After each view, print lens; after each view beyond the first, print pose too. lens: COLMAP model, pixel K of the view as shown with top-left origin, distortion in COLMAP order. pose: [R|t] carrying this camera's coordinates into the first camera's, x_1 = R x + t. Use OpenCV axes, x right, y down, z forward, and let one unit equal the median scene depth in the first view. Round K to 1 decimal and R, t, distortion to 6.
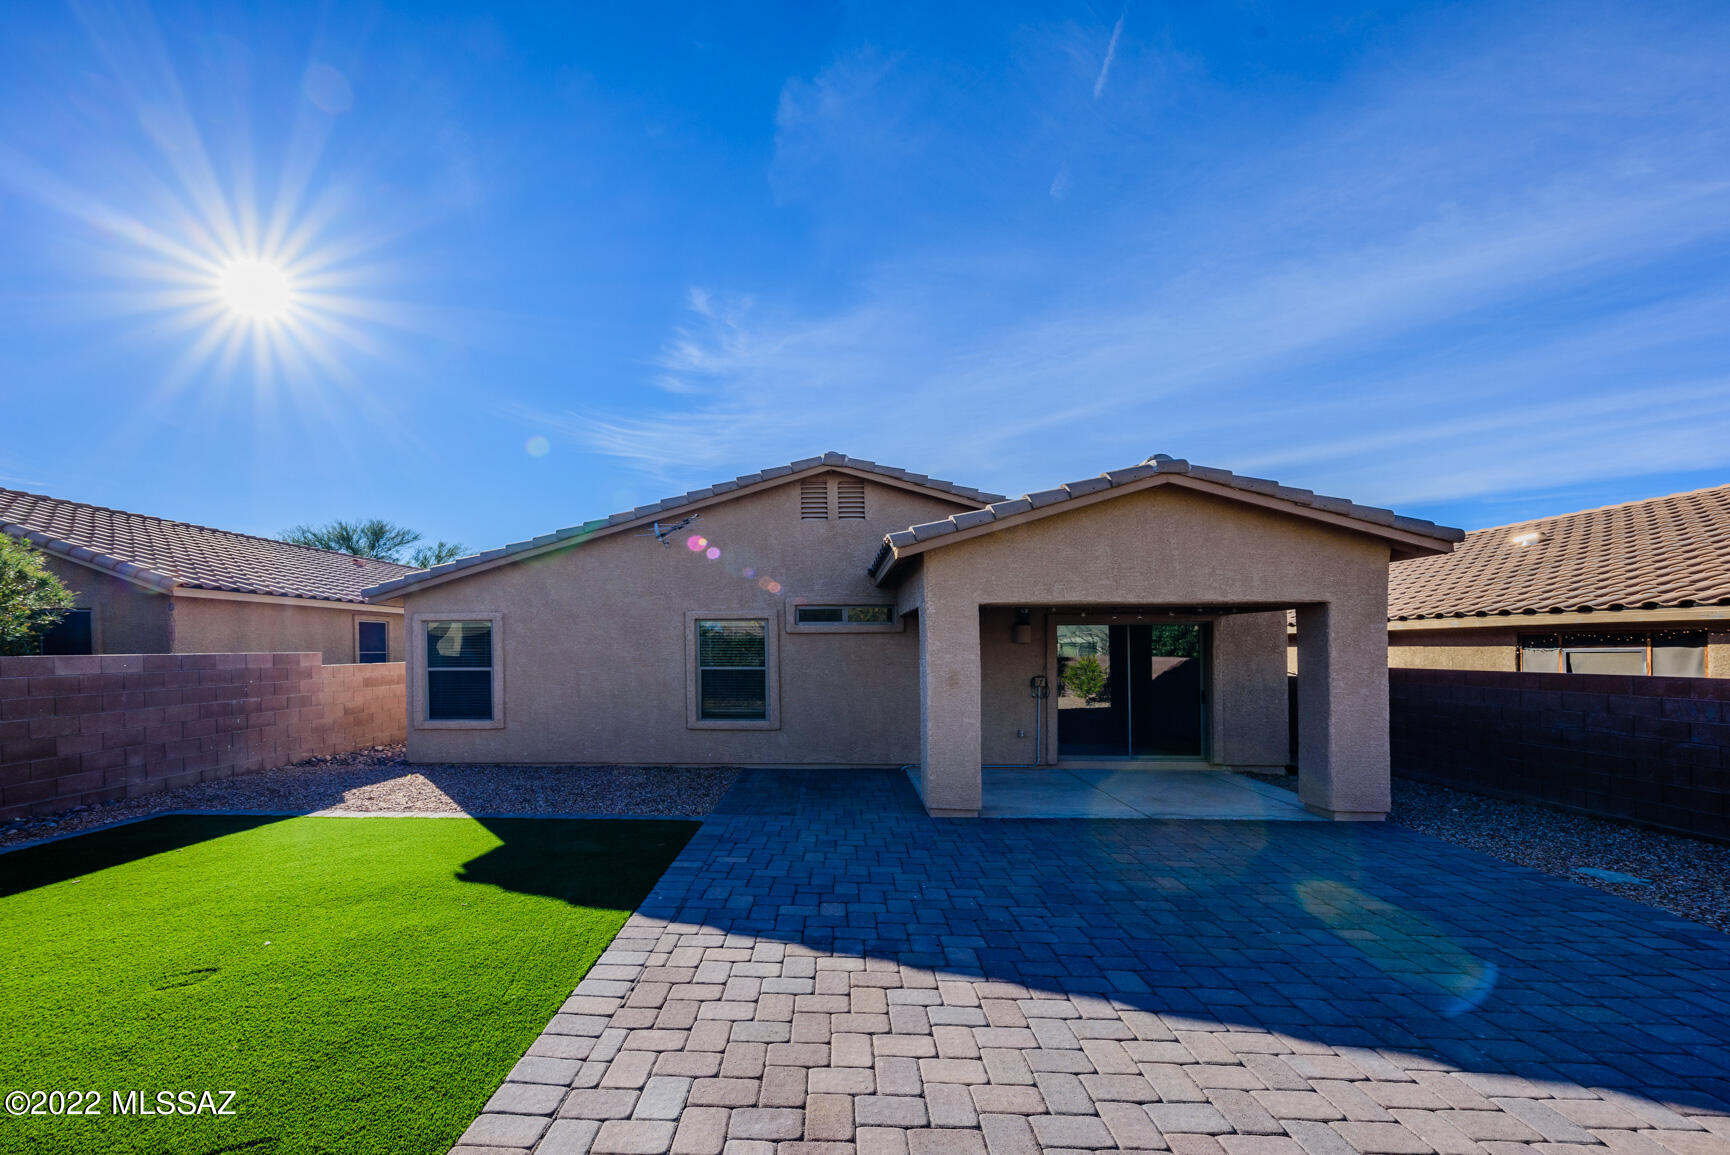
lens RADIAL K [[642.2, 0, 795.6], [0, 642.2, 653.7], [0, 0, 1]] dist [0.009195, 0.000063]
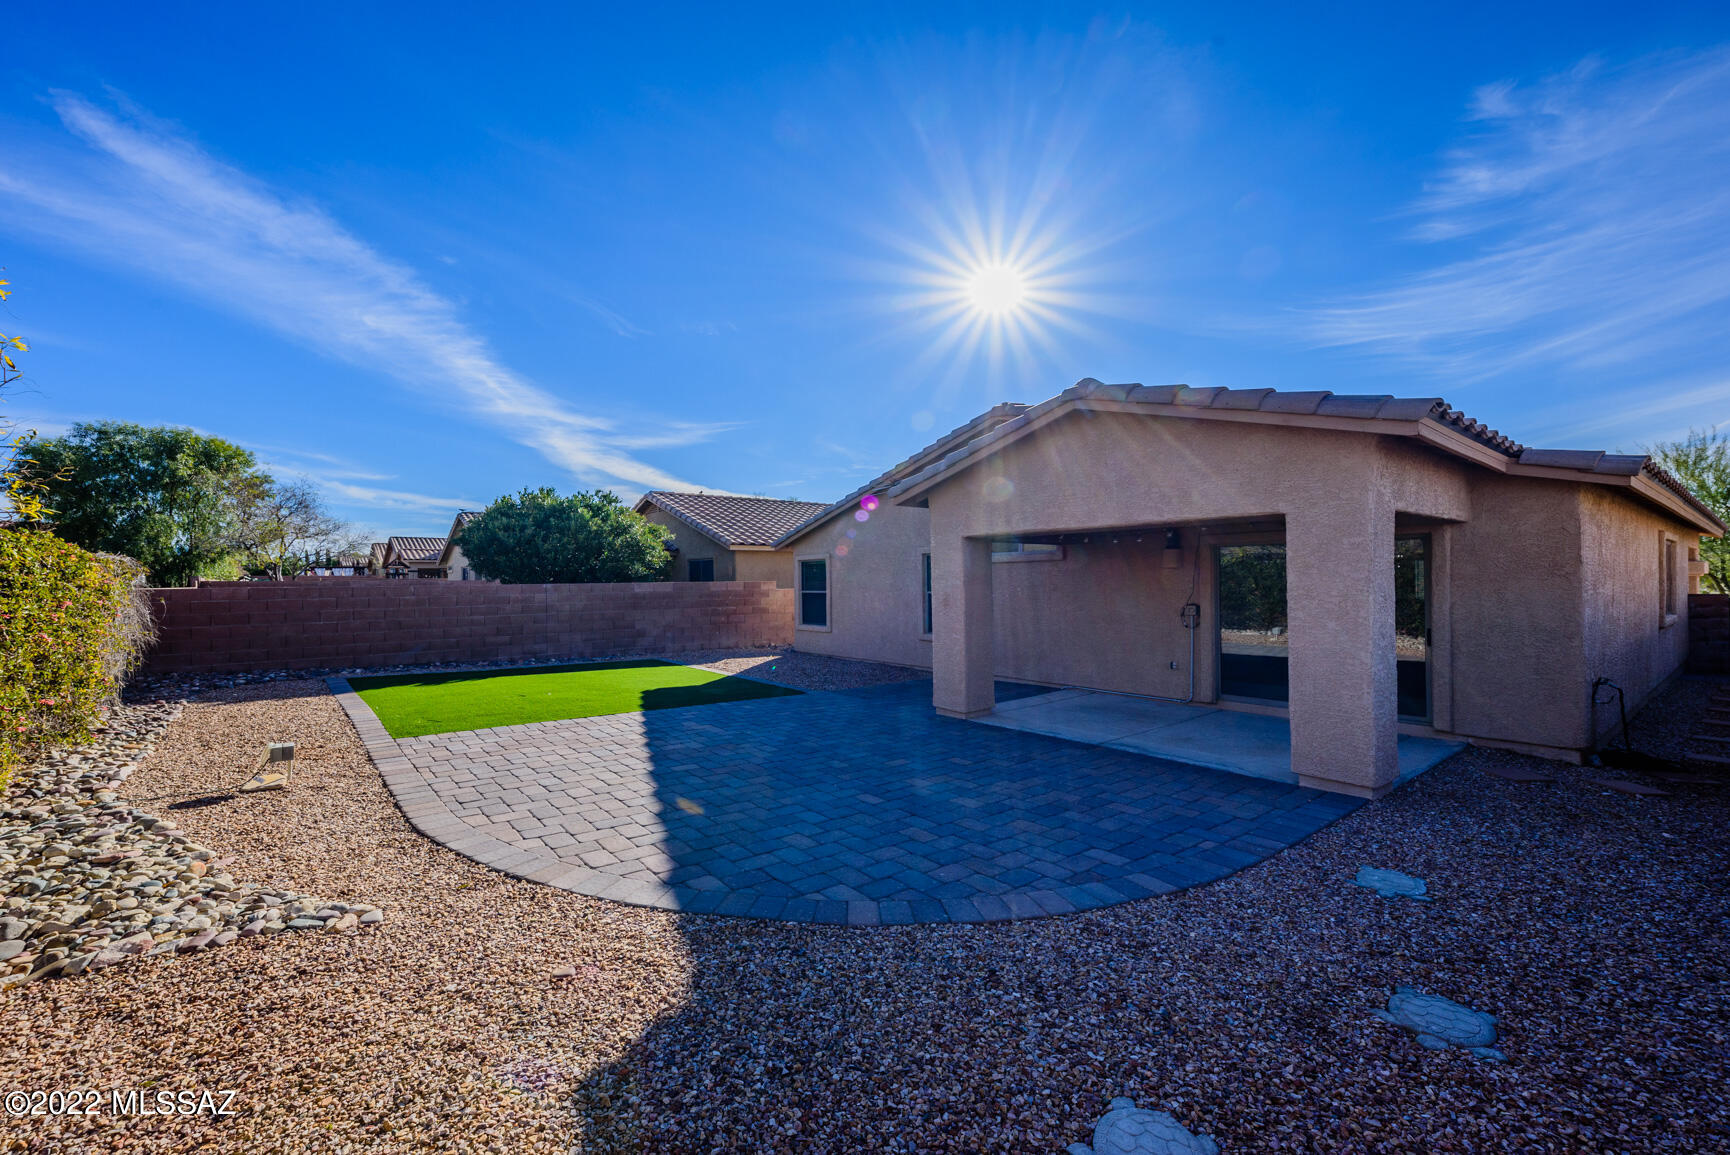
lens RADIAL K [[659.8, 0, 913.5], [0, 659.8, 580.7], [0, 0, 1]] dist [-0.000003, 0.000003]
pose [[0.706664, -0.005074, -0.707531, 1.051086], [0.004172, 0.999987, -0.003004, 0.004944], [0.707537, -0.000829, 0.706676, 0.083575]]
